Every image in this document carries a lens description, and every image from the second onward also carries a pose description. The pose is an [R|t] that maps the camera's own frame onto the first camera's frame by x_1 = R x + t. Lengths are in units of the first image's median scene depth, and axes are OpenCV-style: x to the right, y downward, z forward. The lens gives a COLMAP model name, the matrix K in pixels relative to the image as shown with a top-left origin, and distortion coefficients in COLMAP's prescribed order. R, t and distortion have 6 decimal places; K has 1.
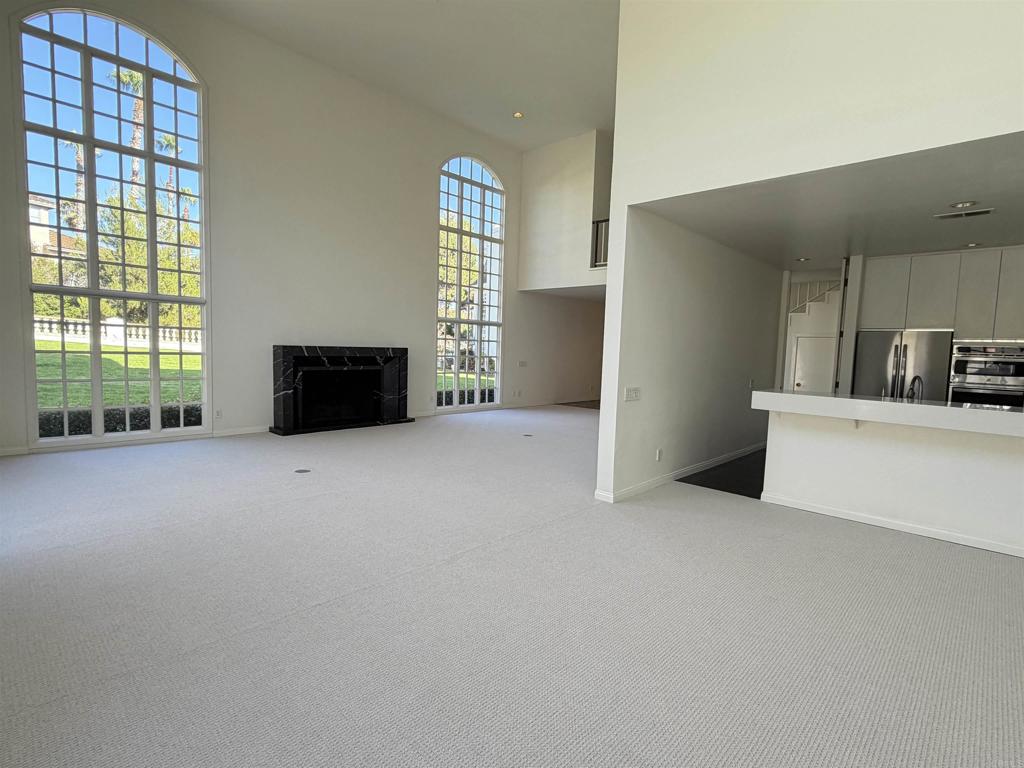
lens RADIAL K [[501.5, 0, 513.2], [0, 501.5, 384.1], [0, 0, 1]] dist [-0.001070, -0.000849]
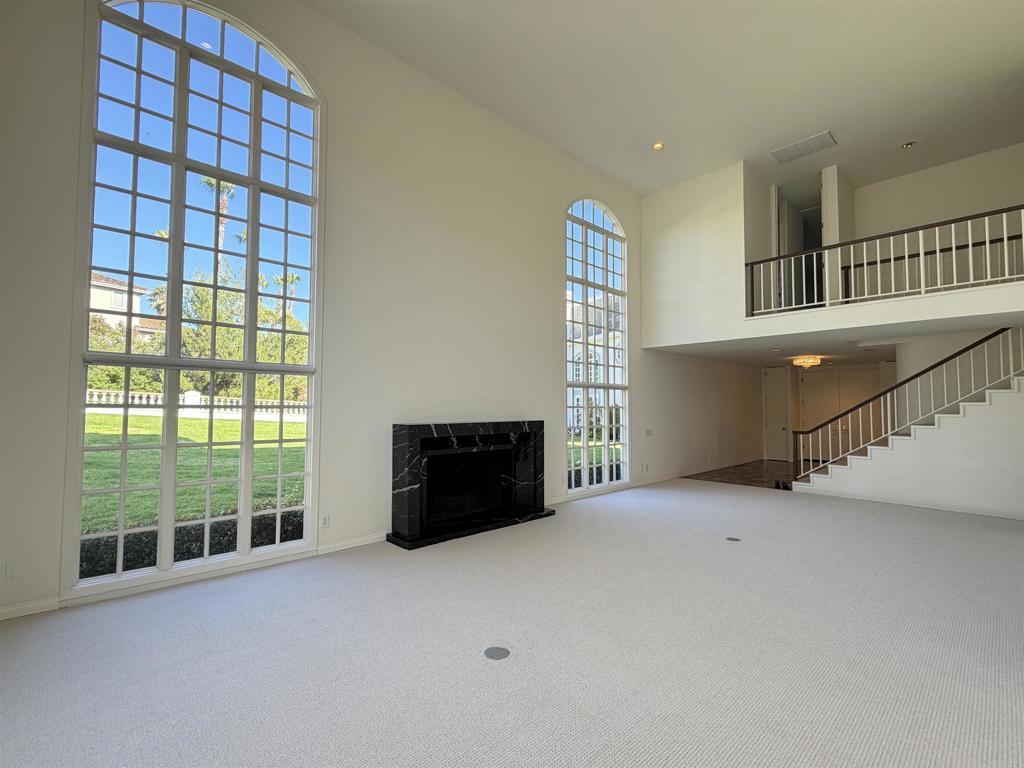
lens RADIAL K [[467.6, 0, 520.1], [0, 467.6, 385.1], [0, 0, 1]] dist [0.002688, -0.001139]
pose [[0.998080, -0.027721, -0.055383, -0.244565], [0.020962, 0.992661, -0.119096, -0.047853], [0.058278, 0.117706, 0.991337, 0.296311]]
